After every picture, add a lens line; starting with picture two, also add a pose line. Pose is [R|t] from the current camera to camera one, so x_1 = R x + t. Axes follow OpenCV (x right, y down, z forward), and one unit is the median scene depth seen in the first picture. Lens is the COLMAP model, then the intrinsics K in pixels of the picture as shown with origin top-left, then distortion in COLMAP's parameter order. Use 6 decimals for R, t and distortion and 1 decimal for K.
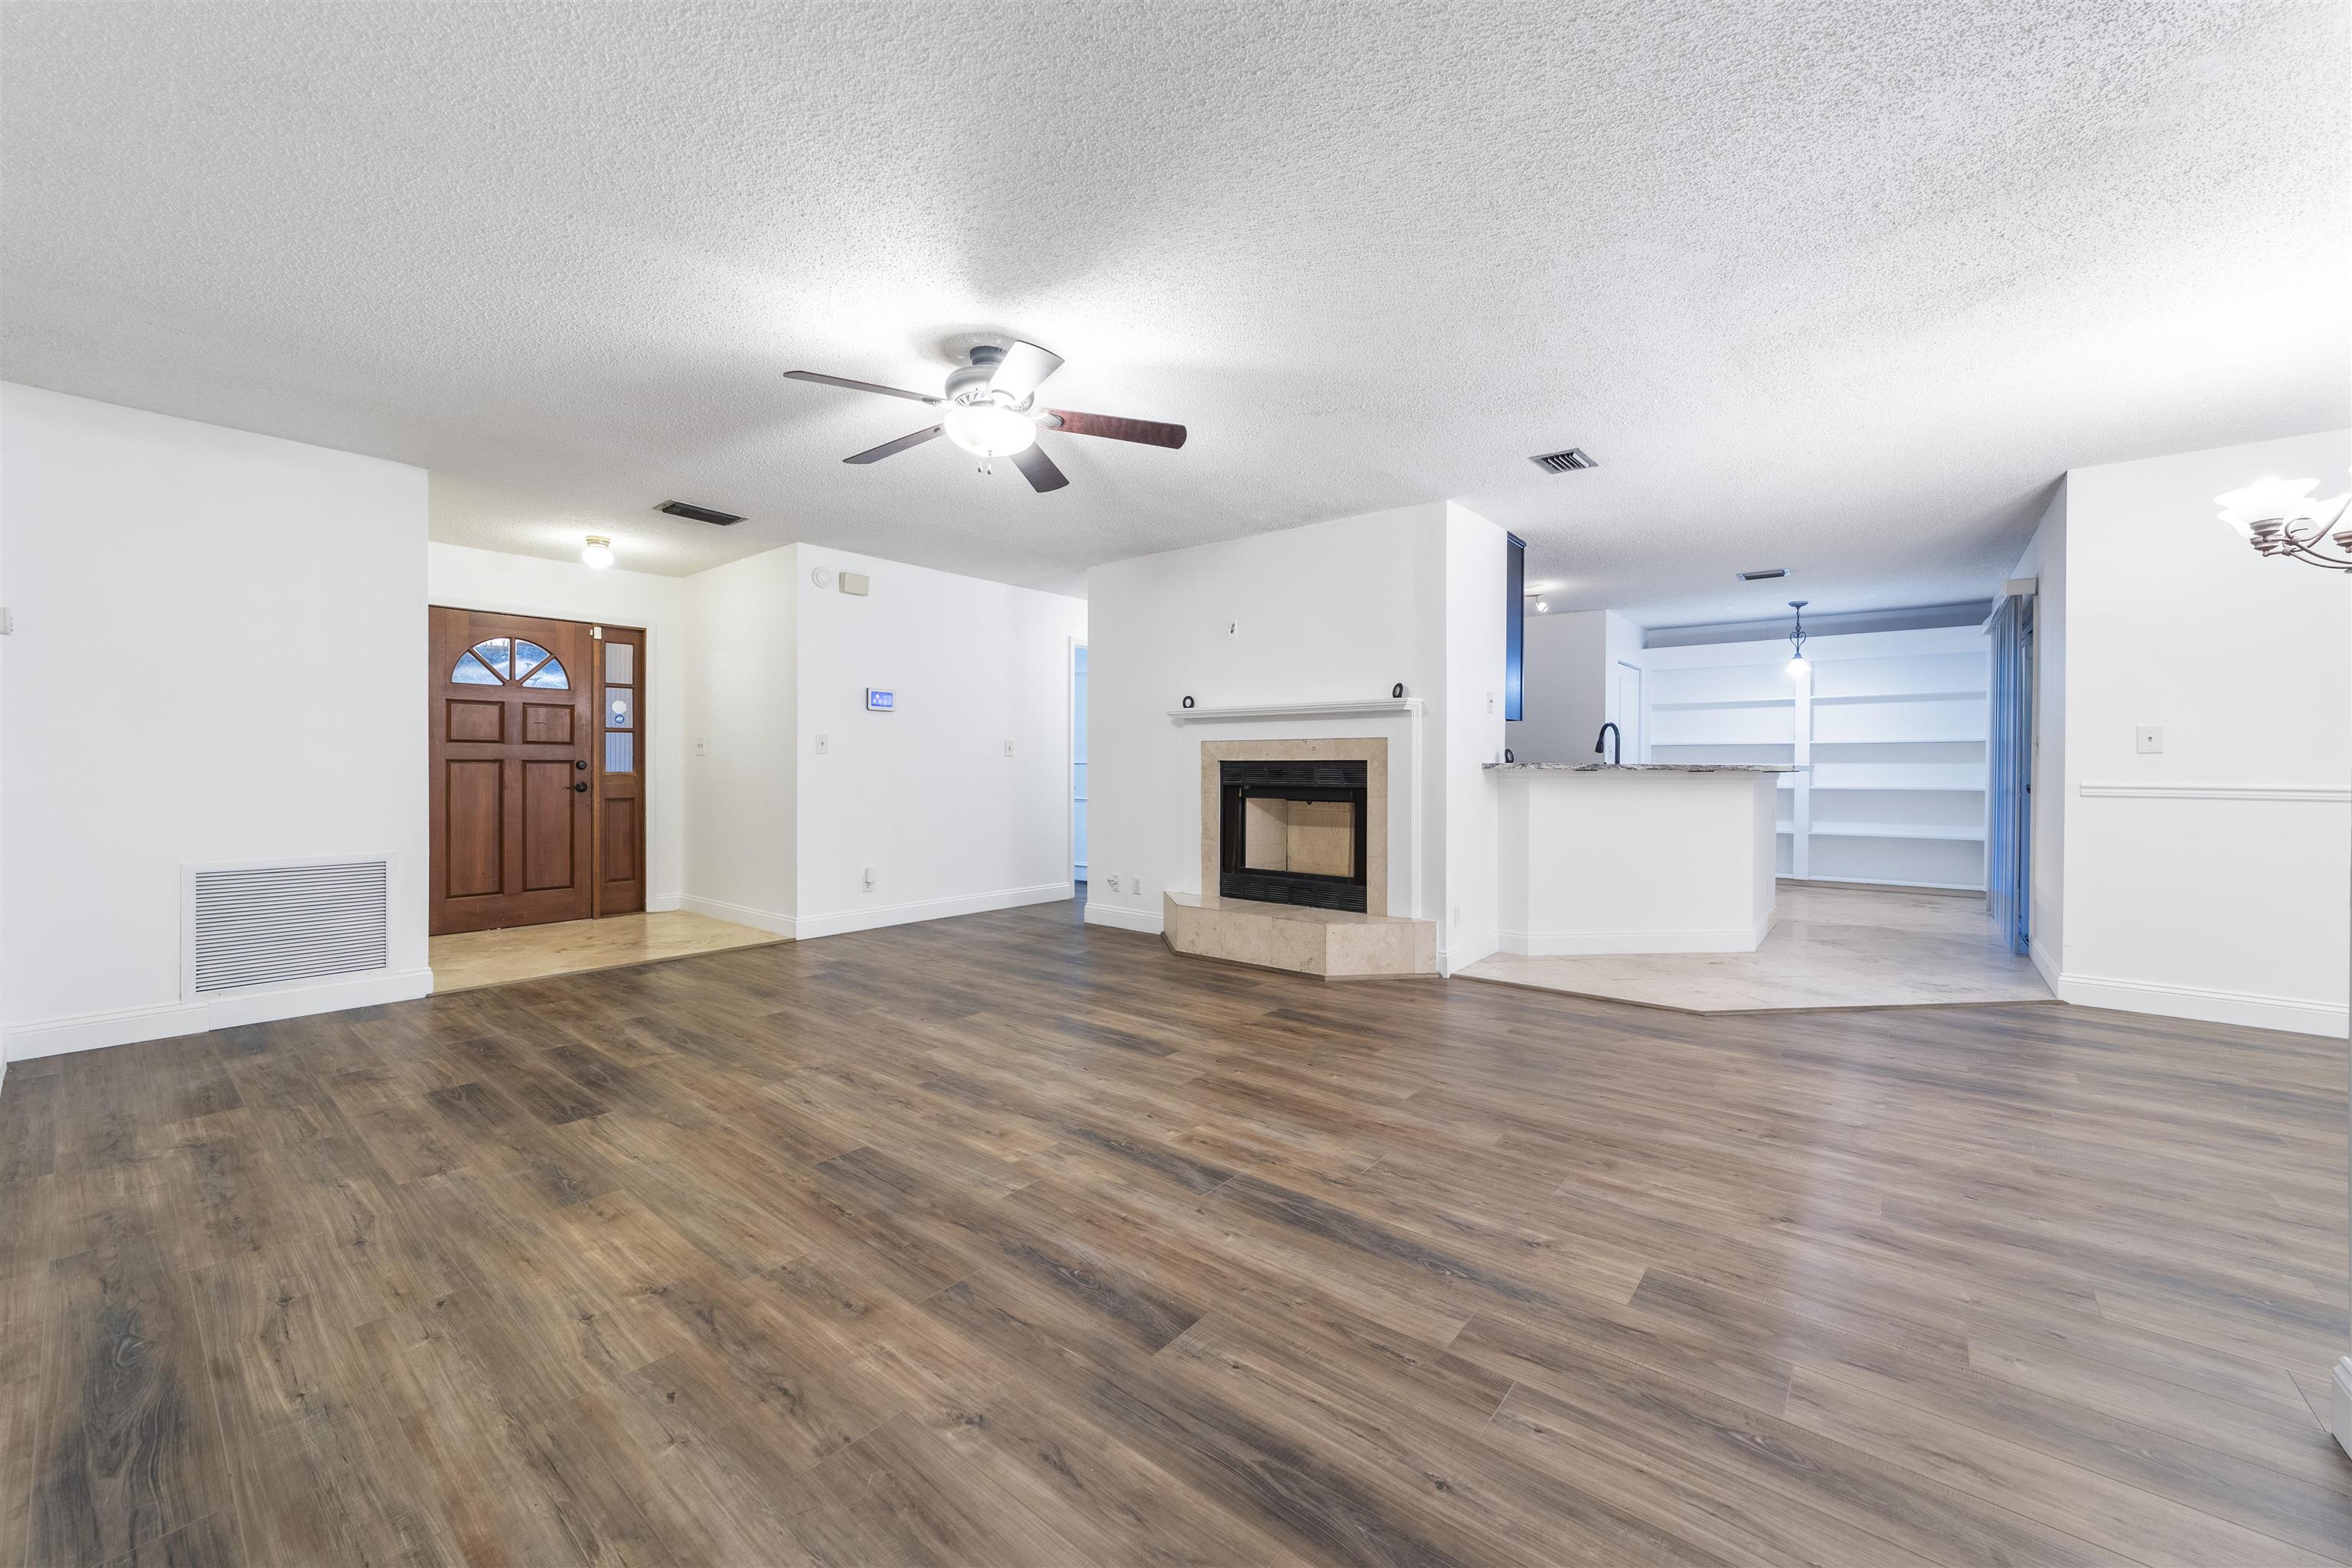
lens RADIAL K [[901.6, 0, 1174.7], [0, 901.6, 781.9], [0, 0, 1]] dist [-0.018886, 0.008397]
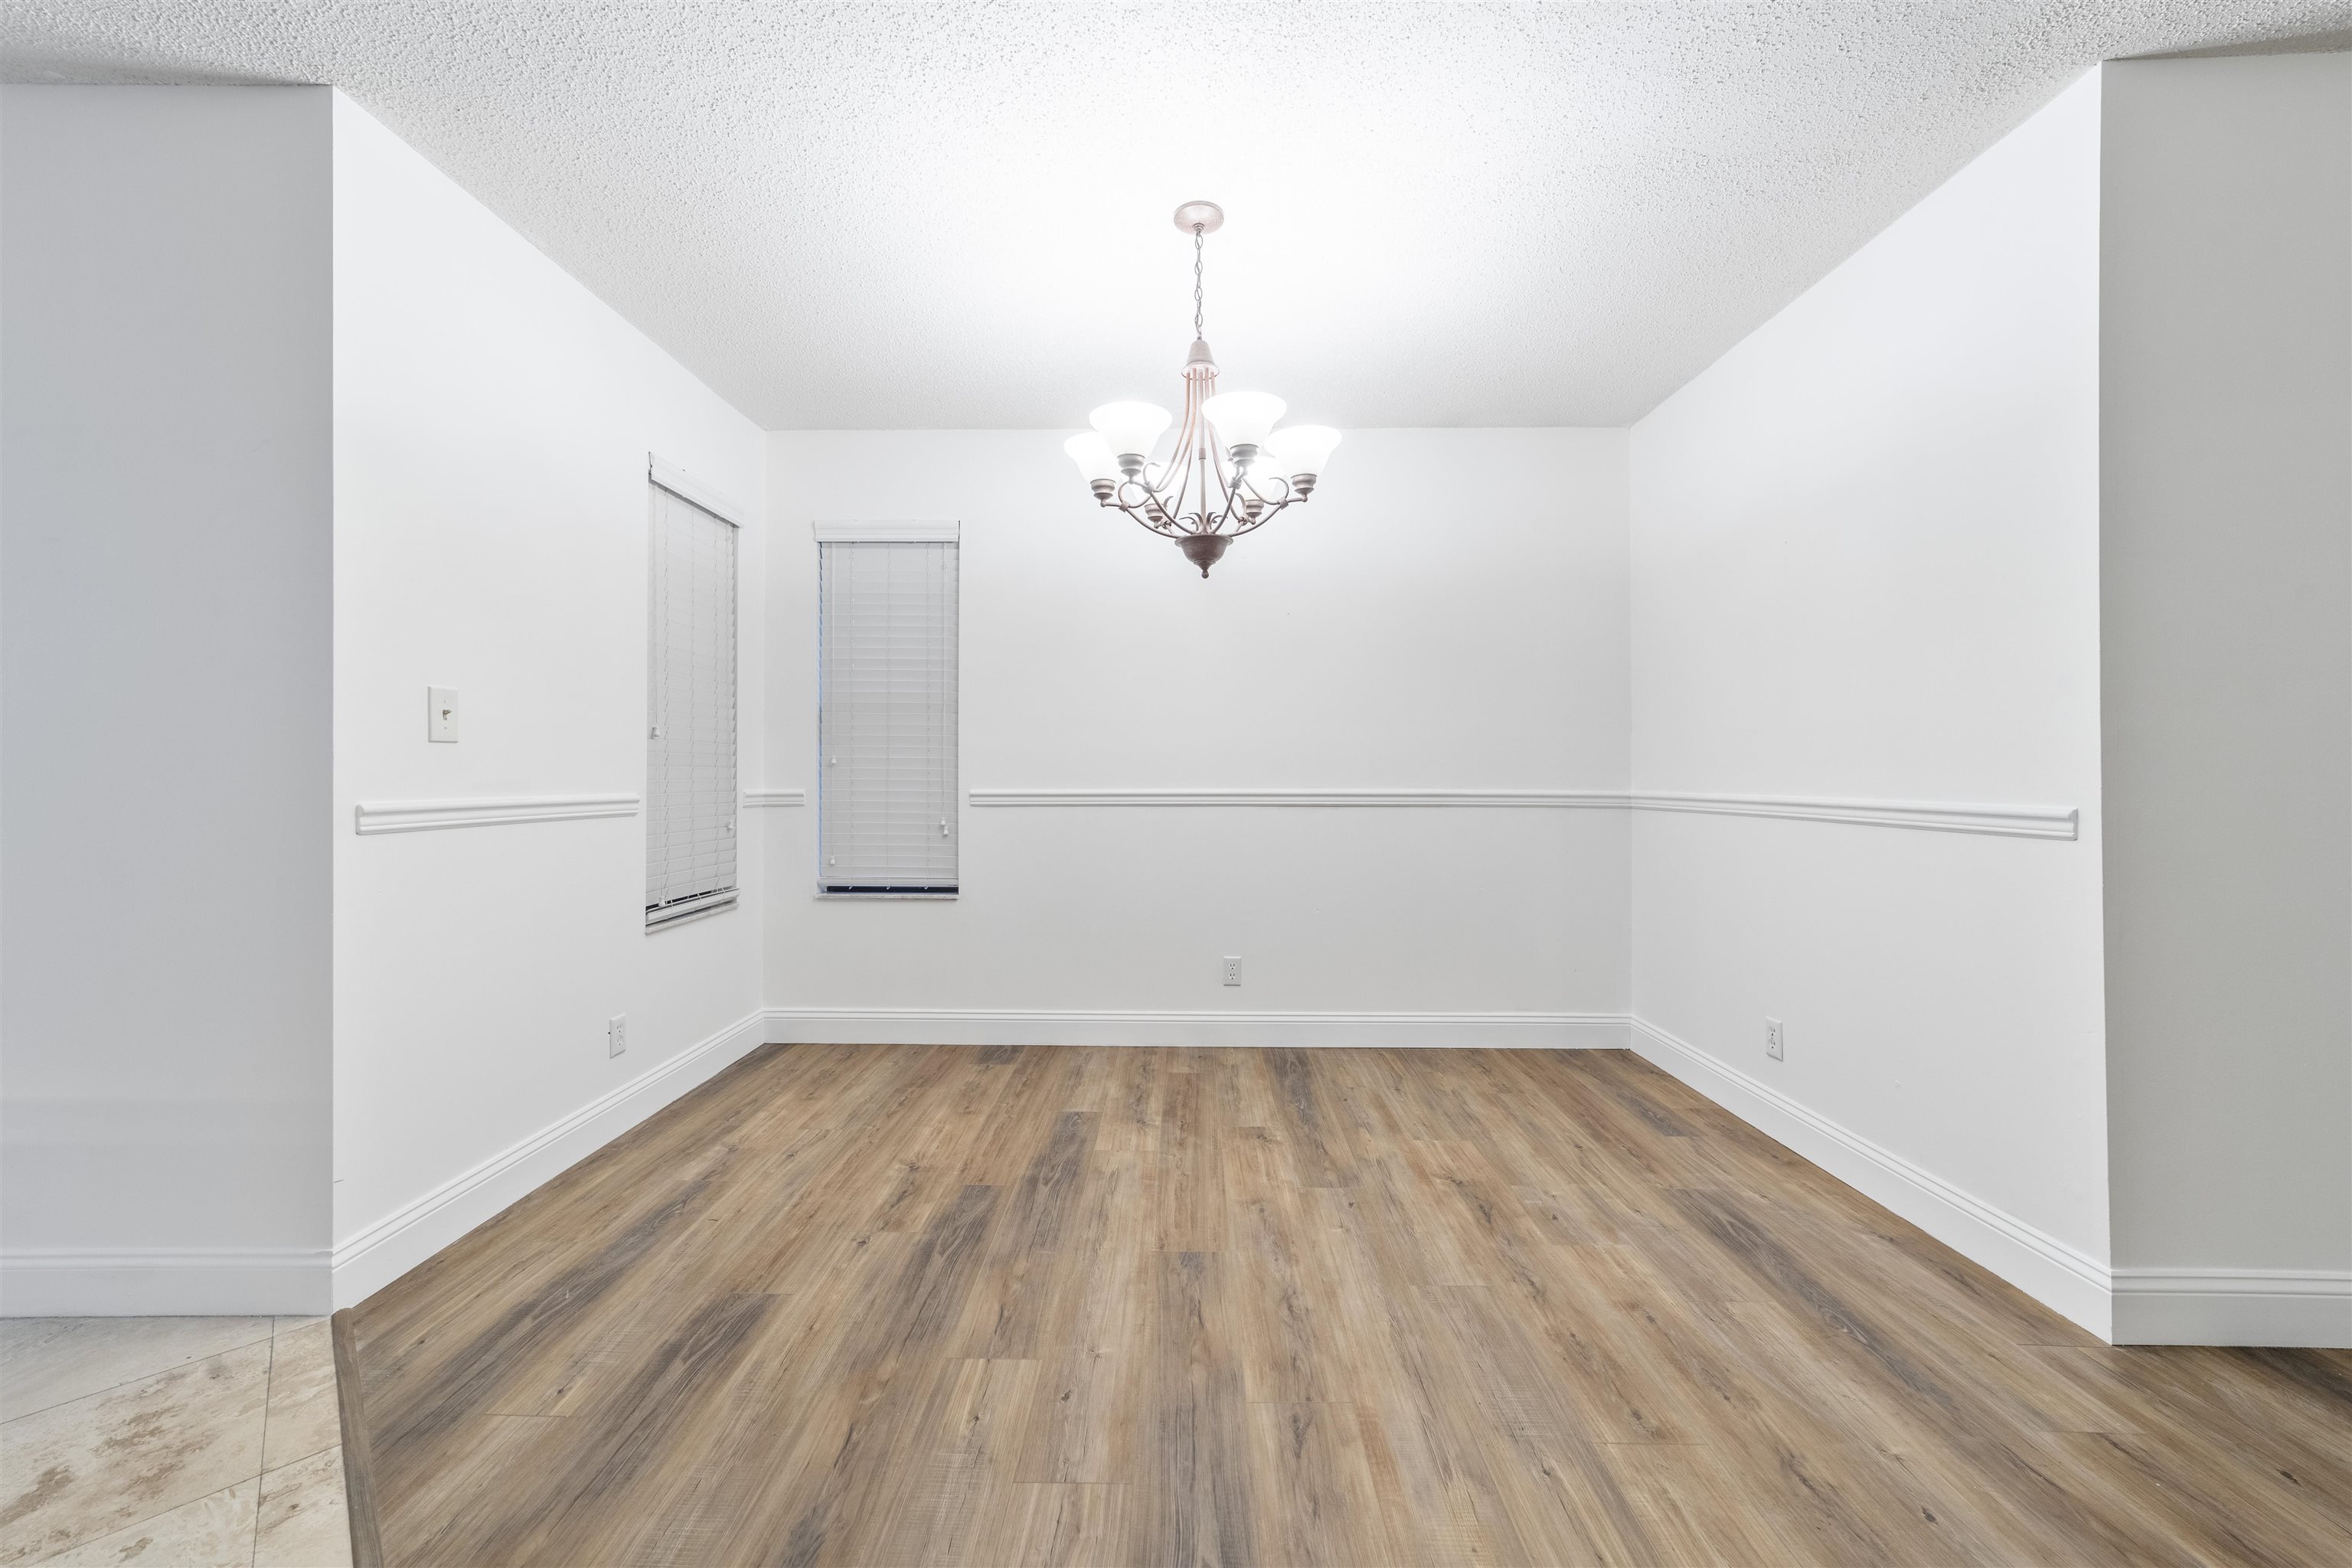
lens RADIAL K [[908.0, 0, 1176.5], [0, 908.0, 765.7], [0, 0, 1]] dist [-0.019600, 0.008488]
pose [[-0.620621, 0.003258, 0.784104, 0.415242], [0.013423, 0.999889, 0.006470, -0.016244], [-0.783996, 0.014540, -0.620596, 0.978288]]
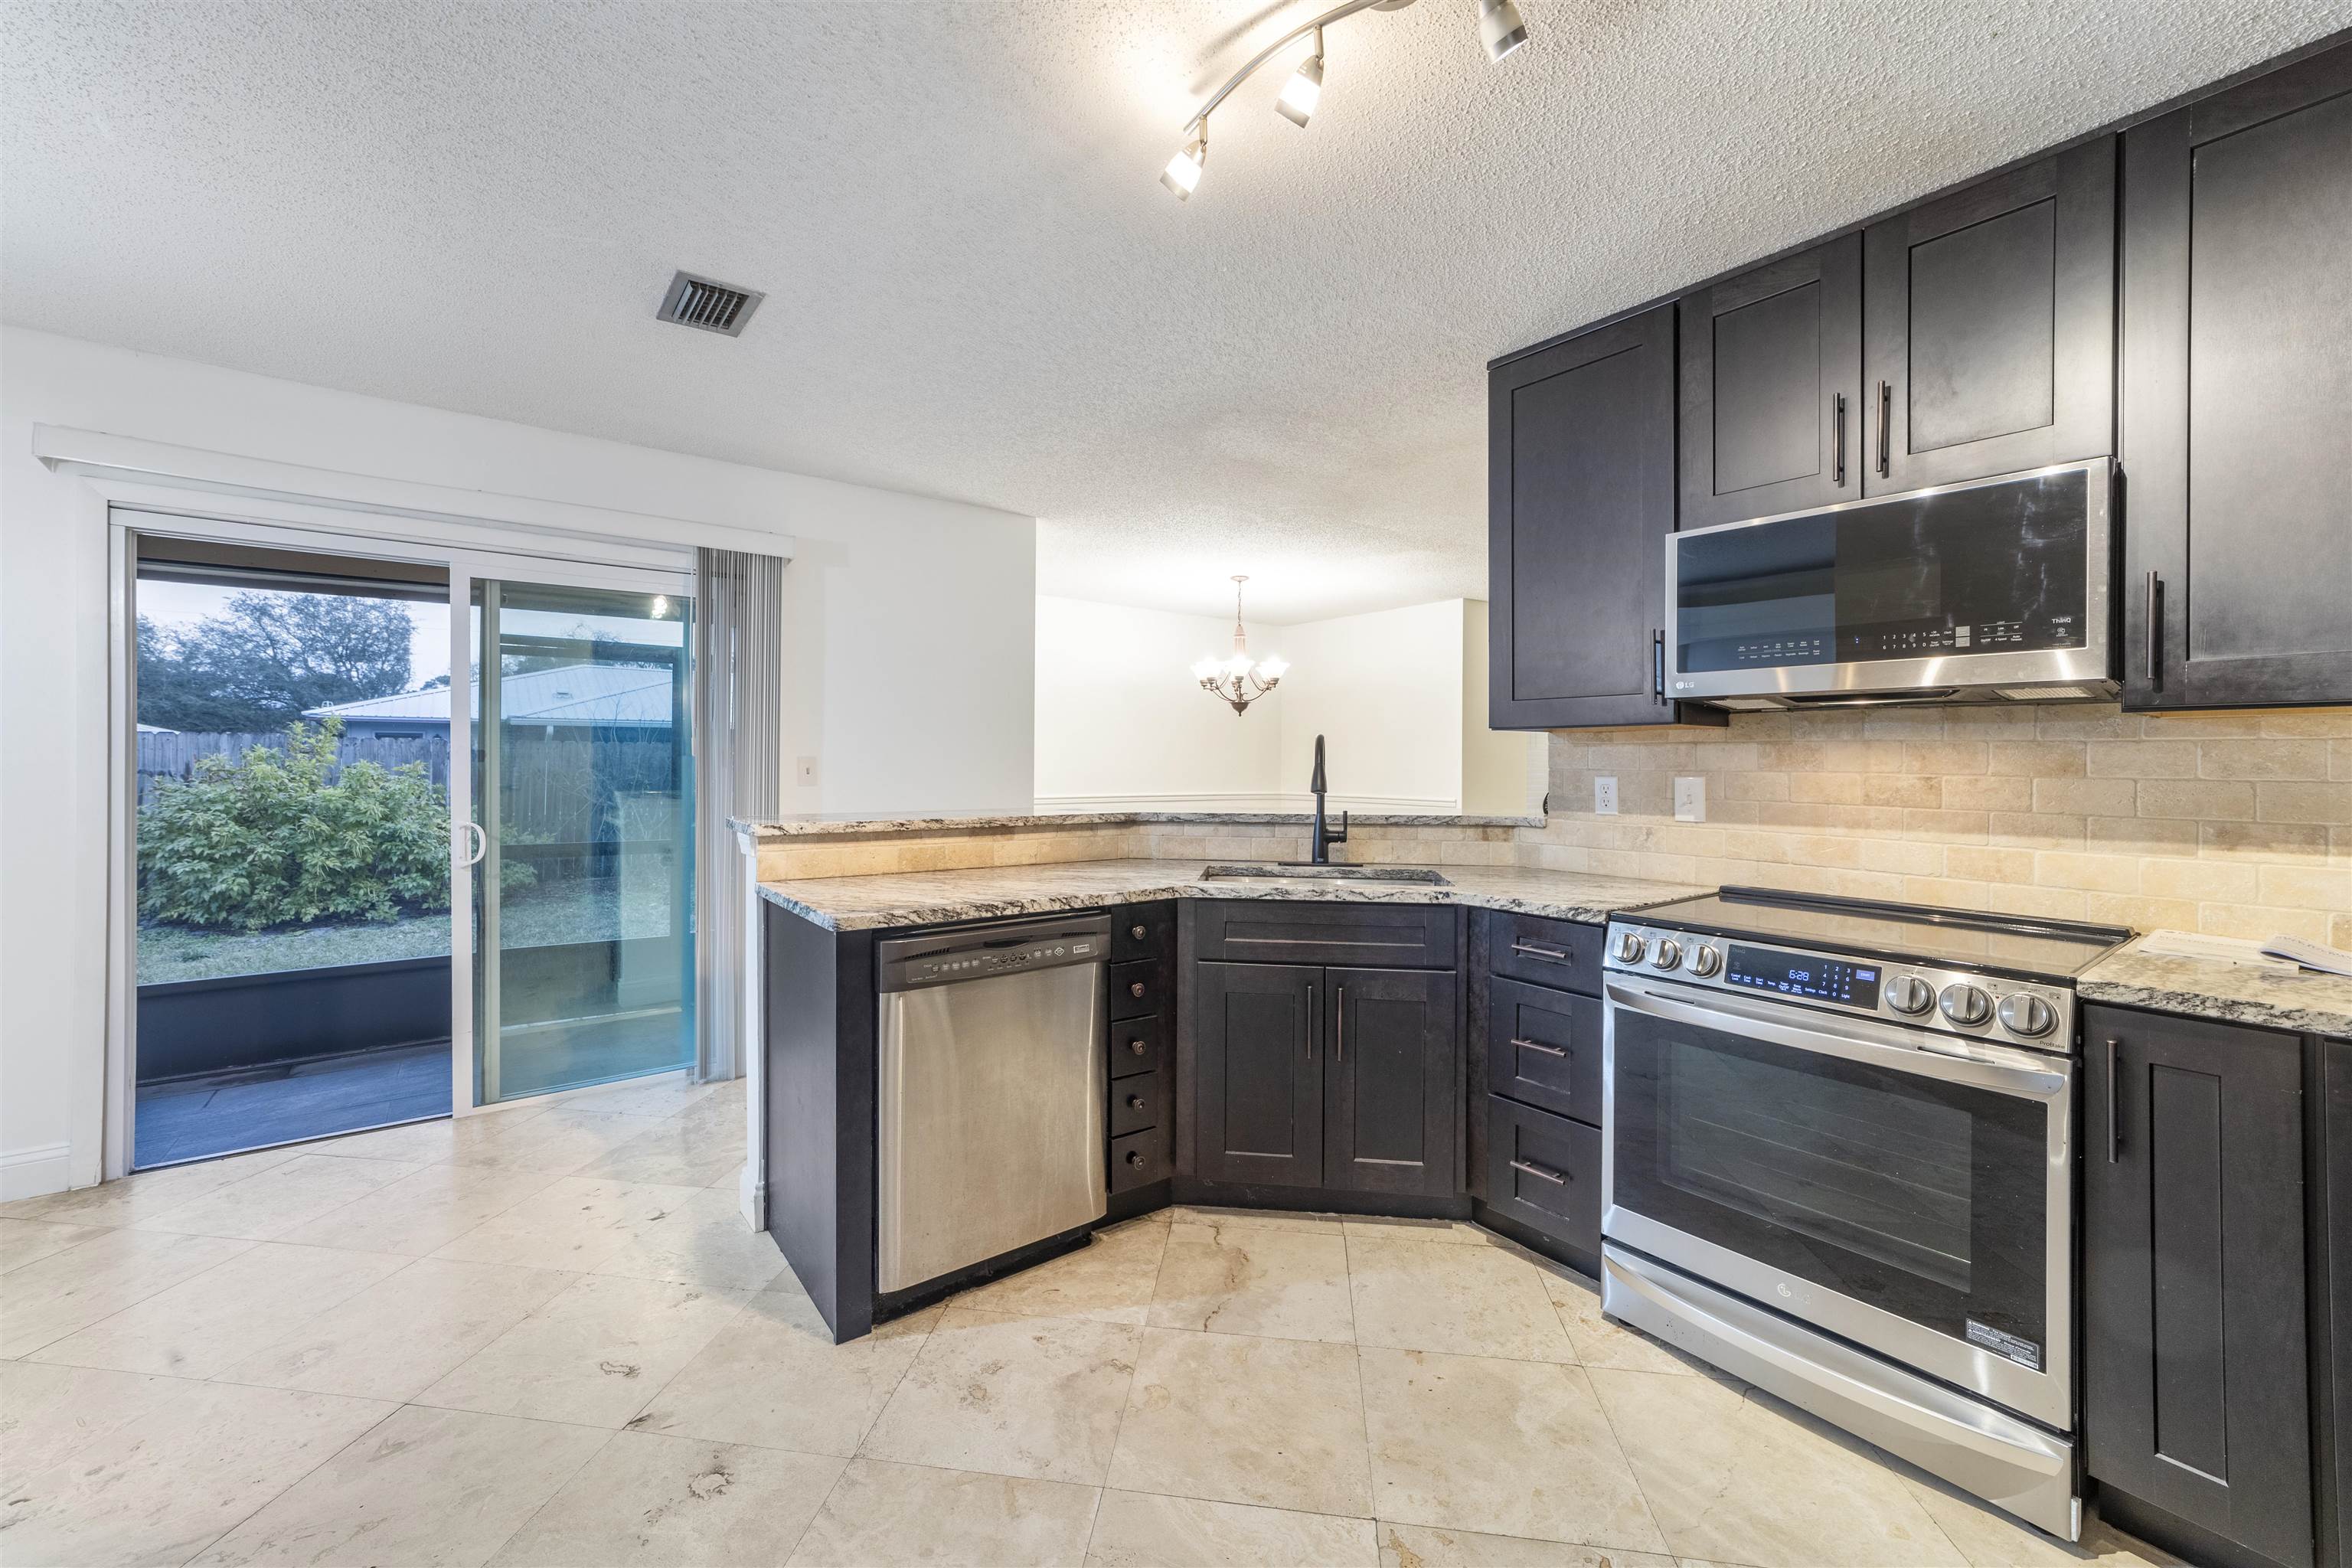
lens RADIAL K [[925.7, 0, 1160.4], [0, 925.7, 759.3], [0, 0, 1]] dist [-0.020695, 0.009662]
pose [[-0.970453, -0.009771, 0.241091, 0.604318], [-0.006552, 0.999878, 0.014149, -0.079630], [-0.241200, 0.012151, -0.970399, 2.088010]]
